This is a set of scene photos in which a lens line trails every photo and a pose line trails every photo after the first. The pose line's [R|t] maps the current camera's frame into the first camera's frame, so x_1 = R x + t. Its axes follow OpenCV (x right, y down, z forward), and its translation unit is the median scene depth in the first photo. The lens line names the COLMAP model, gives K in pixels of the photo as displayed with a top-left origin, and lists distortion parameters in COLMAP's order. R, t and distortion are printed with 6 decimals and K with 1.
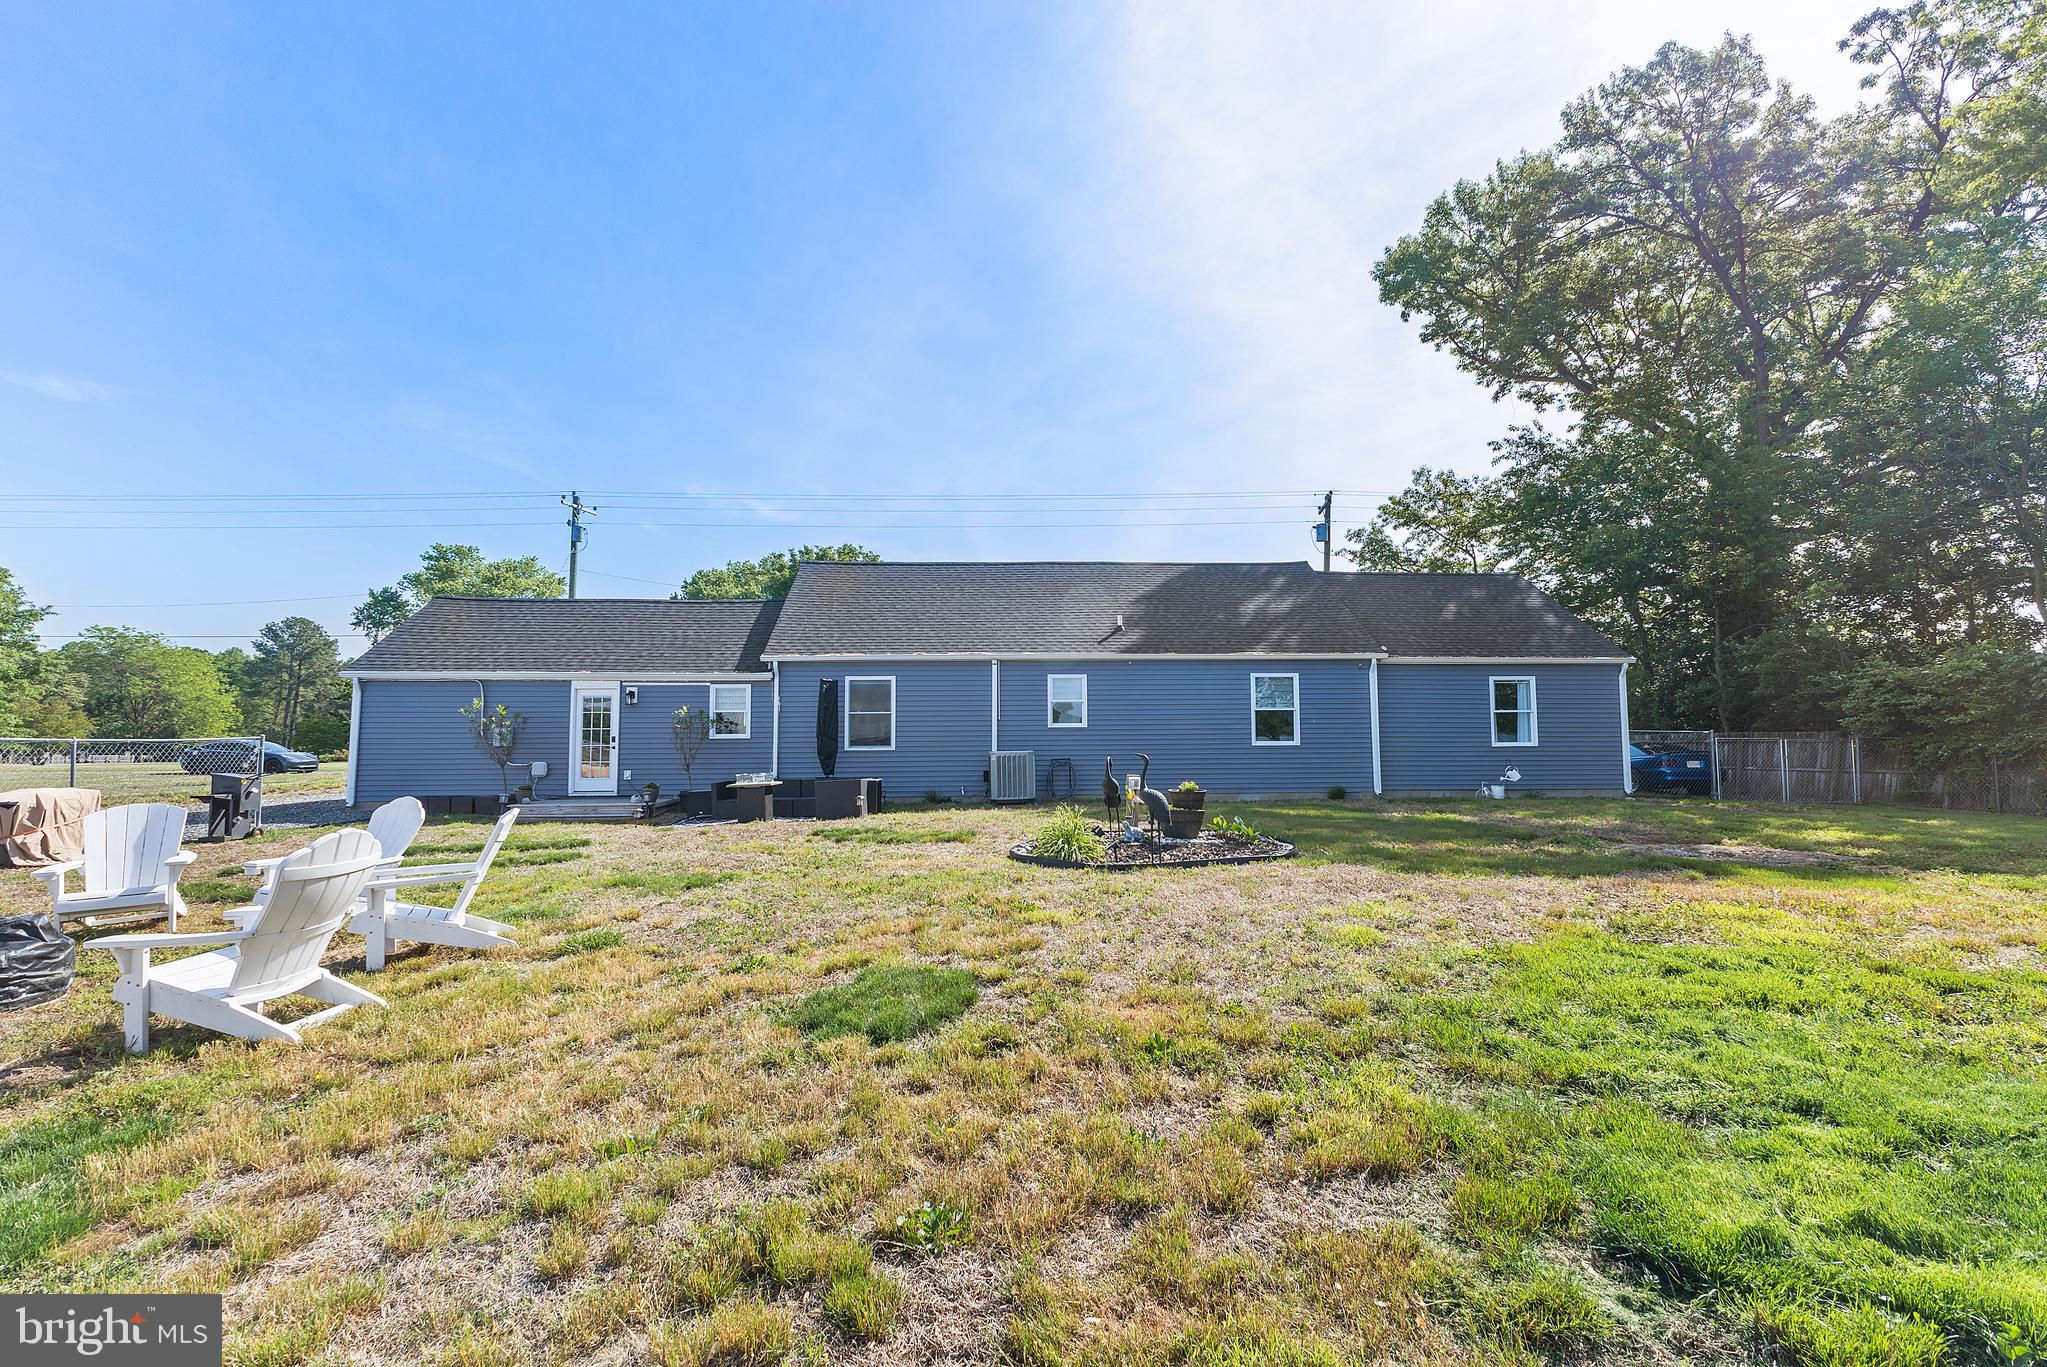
lens RADIAL K [[899.6, 0, 1032.7], [0, 899.6, 685.8], [0, 0, 1]] dist [0.010031, -0.000379]
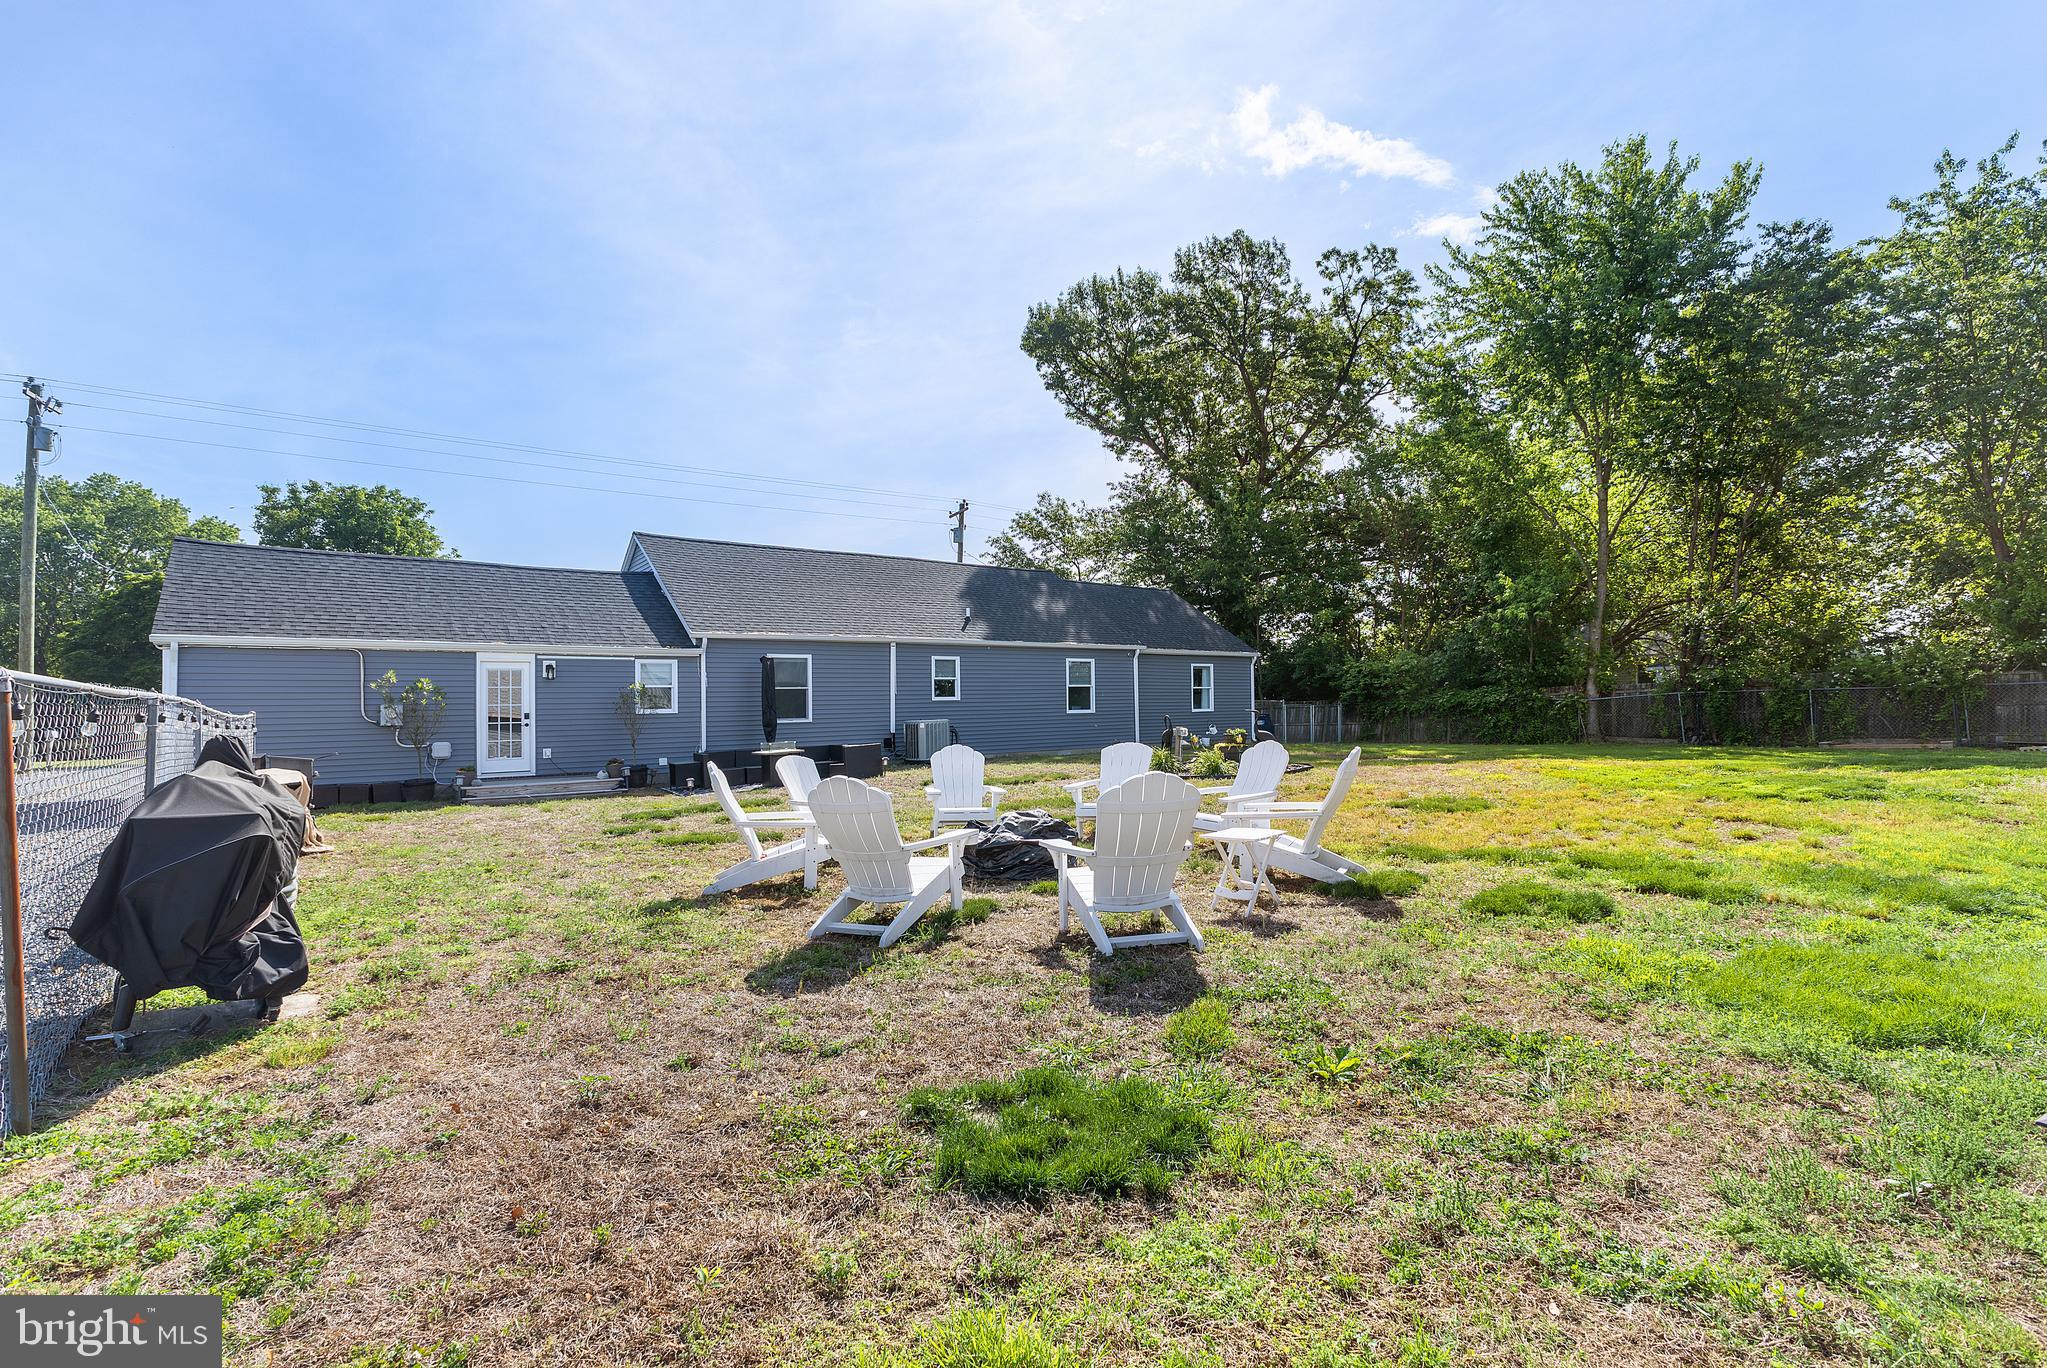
lens RADIAL K [[931.3, 0, 1029.2], [0, 931.3, 695.7], [0, 0, 1]] dist [0.010948, -0.000234]
pose [[0.825713, -0.004273, 0.564074, -0.548894], [-0.013167, 0.999553, 0.026846, 0.005022], [-0.563936, -0.029594, 0.825288, -0.089338]]
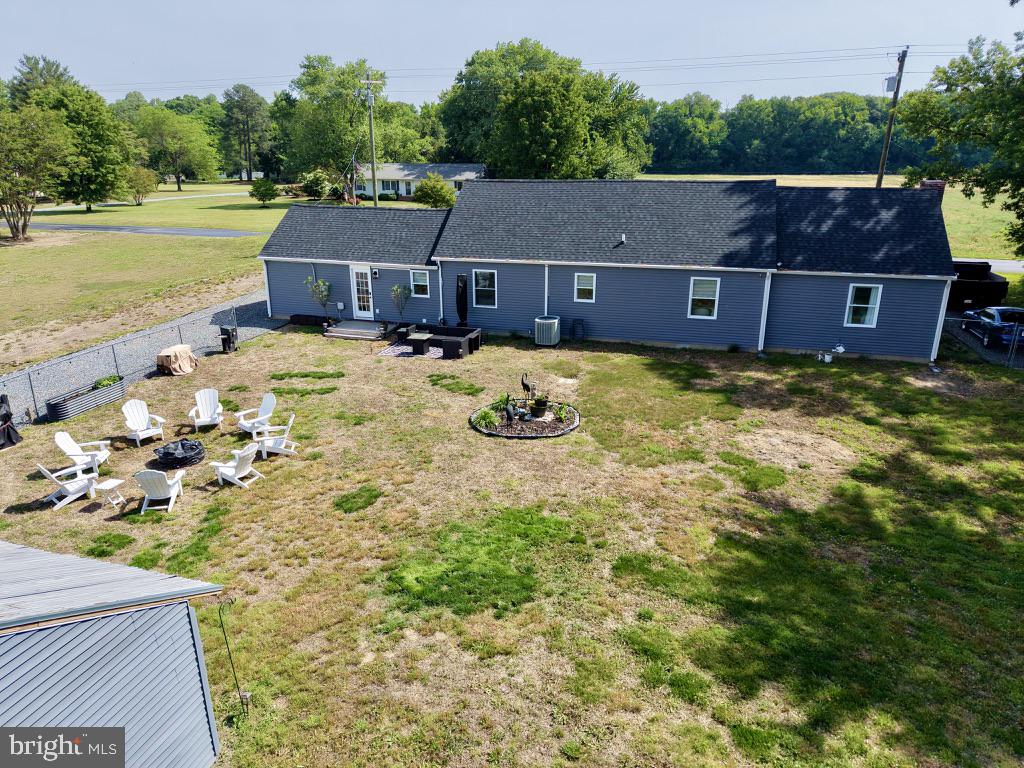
lens RADIAL K [[698.9, 0, 512.0], [0, 698.9, 384.0], [0, 0, 1]] dist [0.005349, -0.000174]
pose [[0.940105, 0.105263, -0.324226, 0.361357], [0.026361, 0.925832, 0.377015, -0.325385], [0.339865, -0.362981, 0.867604, -0.337112]]
